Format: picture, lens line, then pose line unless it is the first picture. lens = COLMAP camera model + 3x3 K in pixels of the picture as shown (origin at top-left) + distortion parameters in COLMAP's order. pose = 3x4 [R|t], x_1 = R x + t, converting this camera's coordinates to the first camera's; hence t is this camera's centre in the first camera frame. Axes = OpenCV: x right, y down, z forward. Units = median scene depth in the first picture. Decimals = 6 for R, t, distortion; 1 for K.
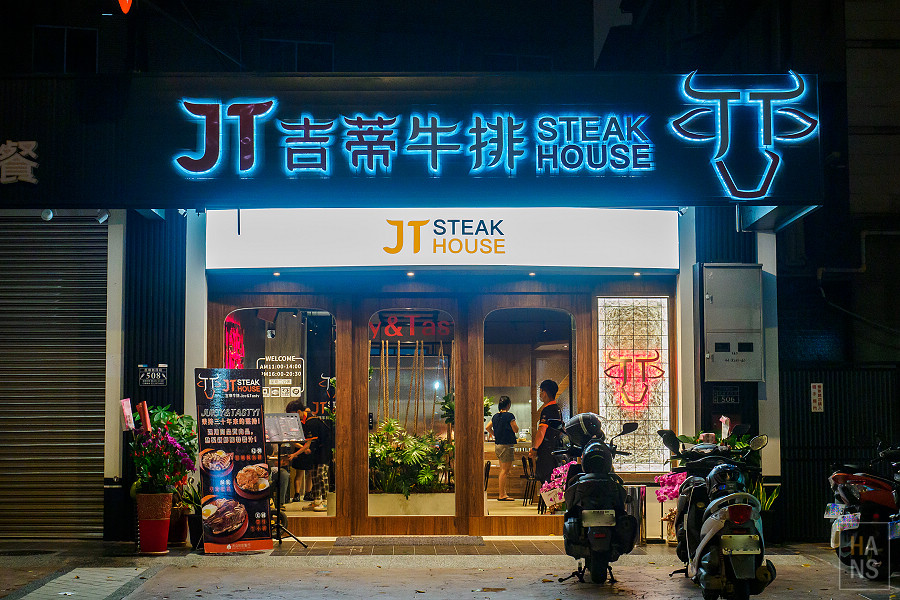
lens RADIAL K [[1670.3, 0, 450.0], [0, 1670.3, 300.0], [0, 0, 1]] dist [-0.036154, -0.064780]
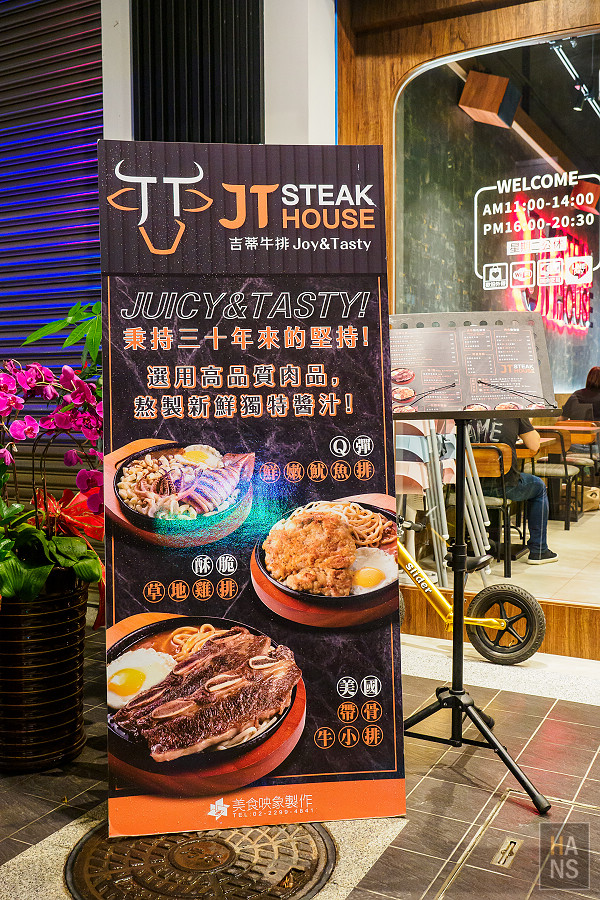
lens RADIAL K [[877.9, 0, 300.0], [0, 877.9, 450.0], [0, 0, 1]] dist [-0.003035, -0.001250]
pose [[0.863583, 0.030004, -0.503312, -0.051494], [0.043999, 0.989935, 0.134506, 0.071401], [0.502283, -0.138303, 0.853572, 0.873527]]
